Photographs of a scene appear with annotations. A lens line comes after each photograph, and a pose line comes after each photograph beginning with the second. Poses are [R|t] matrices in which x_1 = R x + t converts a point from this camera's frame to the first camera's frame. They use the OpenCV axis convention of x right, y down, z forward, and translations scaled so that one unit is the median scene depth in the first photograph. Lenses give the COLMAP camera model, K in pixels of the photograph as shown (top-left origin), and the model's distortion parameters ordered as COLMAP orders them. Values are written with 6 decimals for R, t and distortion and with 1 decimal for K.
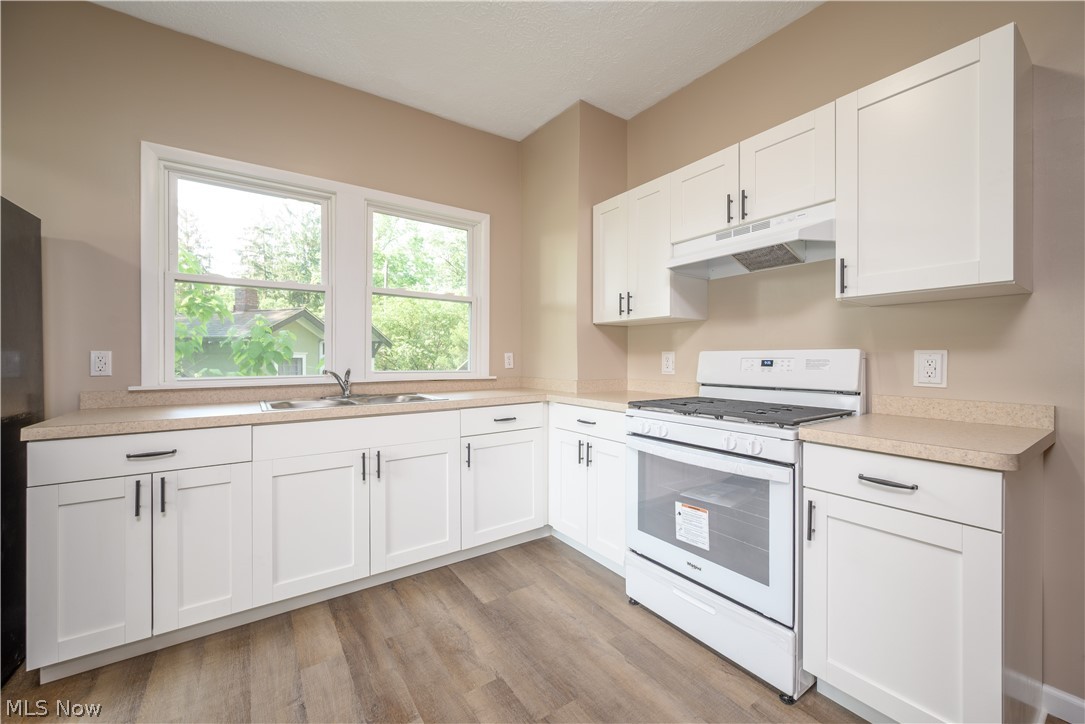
lens RADIAL K [[428.5, 0, 544.2], [0, 428.5, 358.0], [0, 0, 1]] dist [-0.001346, -0.000370]
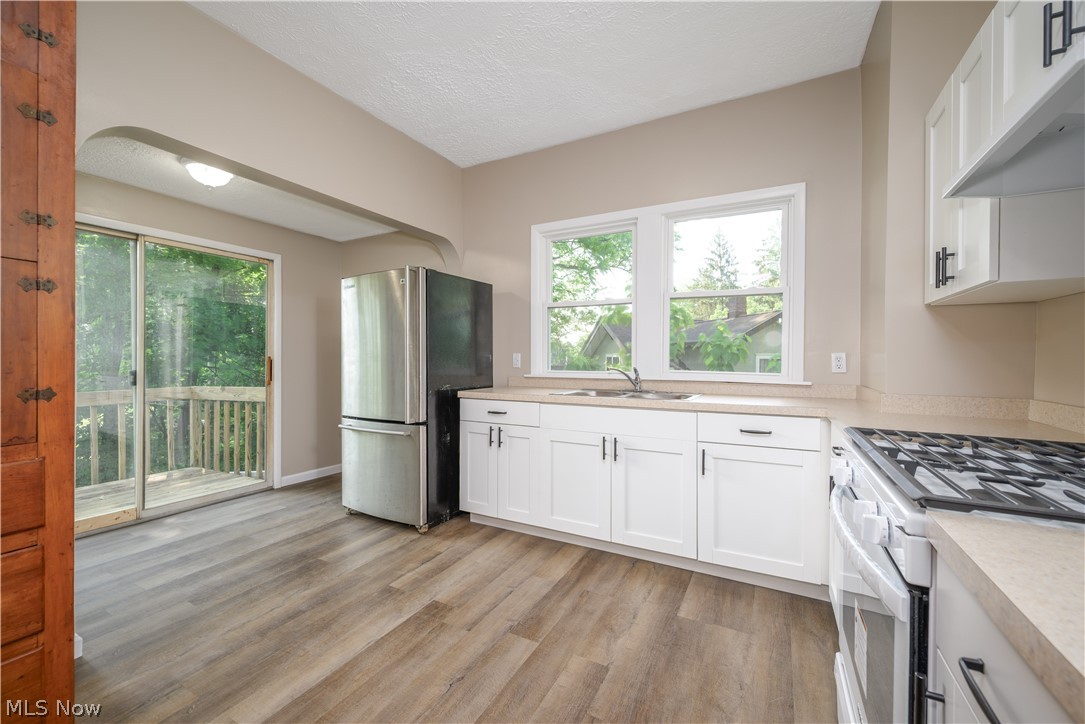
lens RADIAL K [[428.5, 0, 545.2], [0, 428.5, 360.0], [0, 0, 1]] dist [-0.001346, -0.000370]
pose [[0.457568, 0.006889, -0.889148, 0.582681], [-0.005483, 0.999973, 0.004927, 0.000708], [0.889158, 0.002621, 0.457593, 0.306705]]
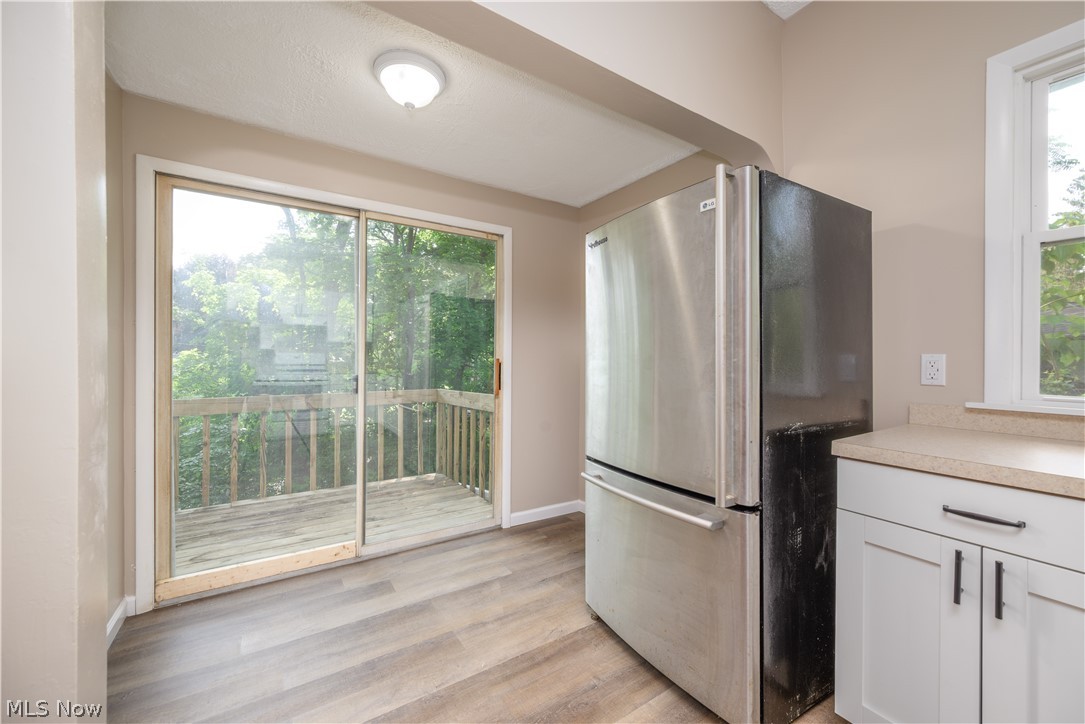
lens RADIAL K [[428.5, 0, 549.2], [0, 428.5, 357.7], [0, 0, 1]] dist [-0.001346, -0.000370]
pose [[-0.027893, 0.002373, -0.999608, -0.217272], [-0.007342, 0.999970, 0.002579, -0.006381], [0.999584, 0.007411, -0.027874, 0.306411]]
